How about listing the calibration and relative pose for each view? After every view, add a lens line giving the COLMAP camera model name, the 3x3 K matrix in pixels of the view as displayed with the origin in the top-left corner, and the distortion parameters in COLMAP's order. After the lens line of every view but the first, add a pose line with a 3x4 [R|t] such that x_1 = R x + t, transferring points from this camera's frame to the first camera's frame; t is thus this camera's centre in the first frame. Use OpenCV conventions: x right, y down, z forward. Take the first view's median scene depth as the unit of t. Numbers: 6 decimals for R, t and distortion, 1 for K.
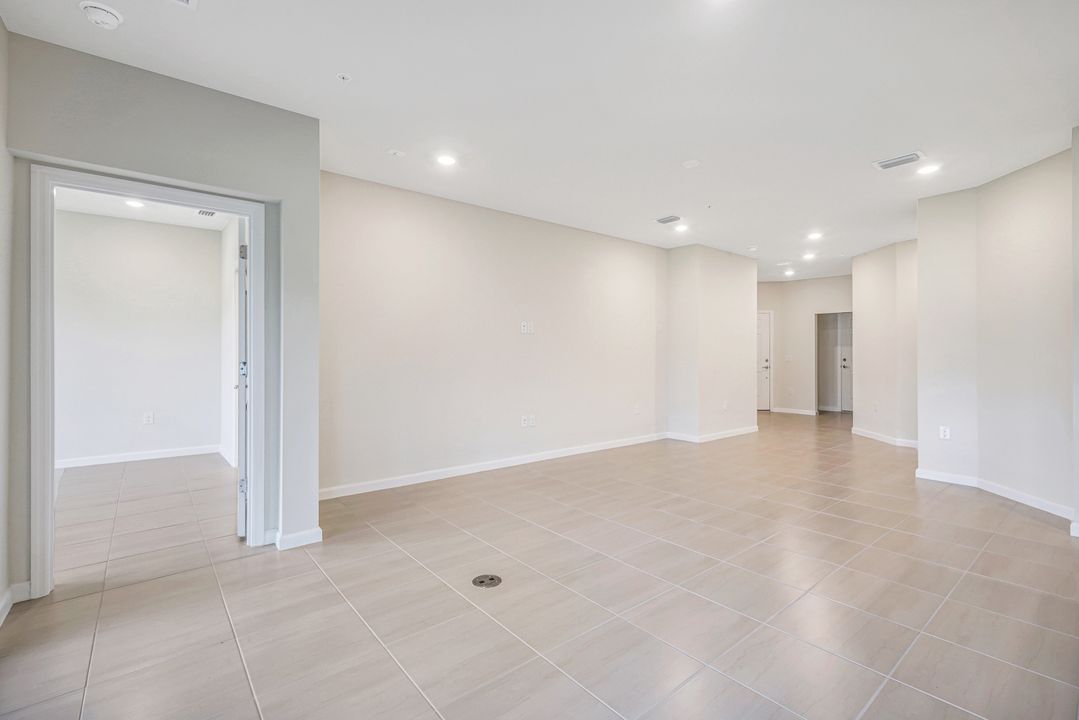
lens RADIAL K [[476.7, 0, 538.5], [0, 476.7, 355.8], [0, 0, 1]] dist [0.004505, 0.000092]
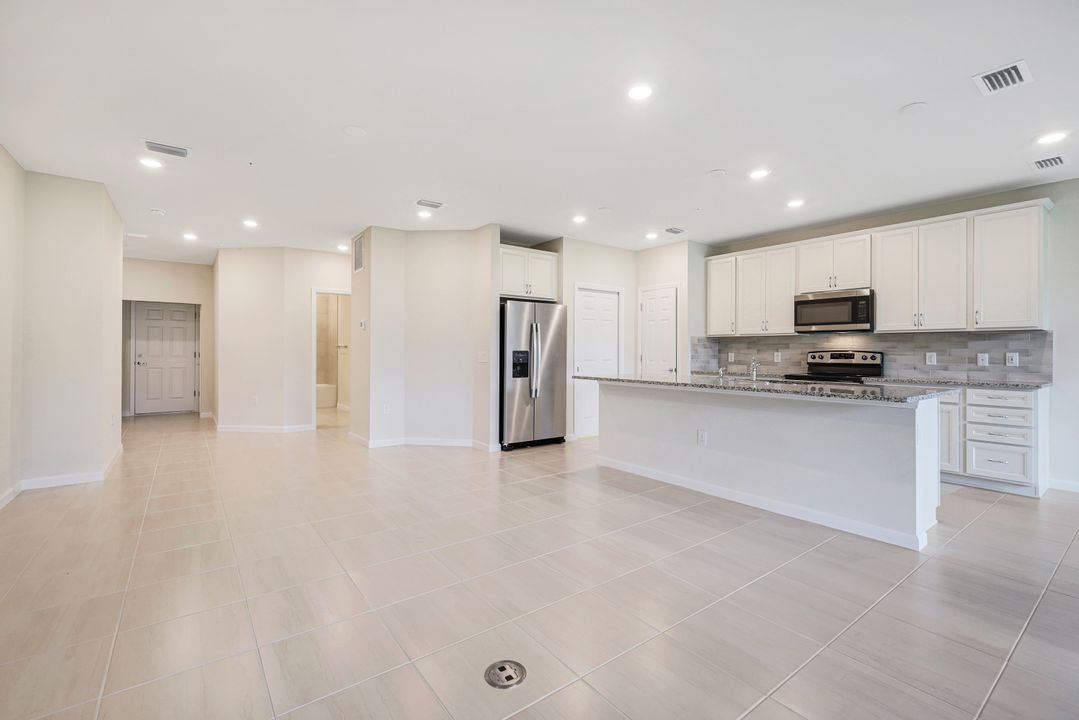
lens RADIAL K [[476.7, 0, 544.1], [0, 476.7, 347.7], [0, 0, 1]] dist [0.004505, 0.000092]
pose [[0.034997, 0.005969, 0.999370, -0.277746], [-0.000588, 0.999982, -0.005953, -0.000508], [-0.999387, -0.000379, 0.034999, 0.316042]]
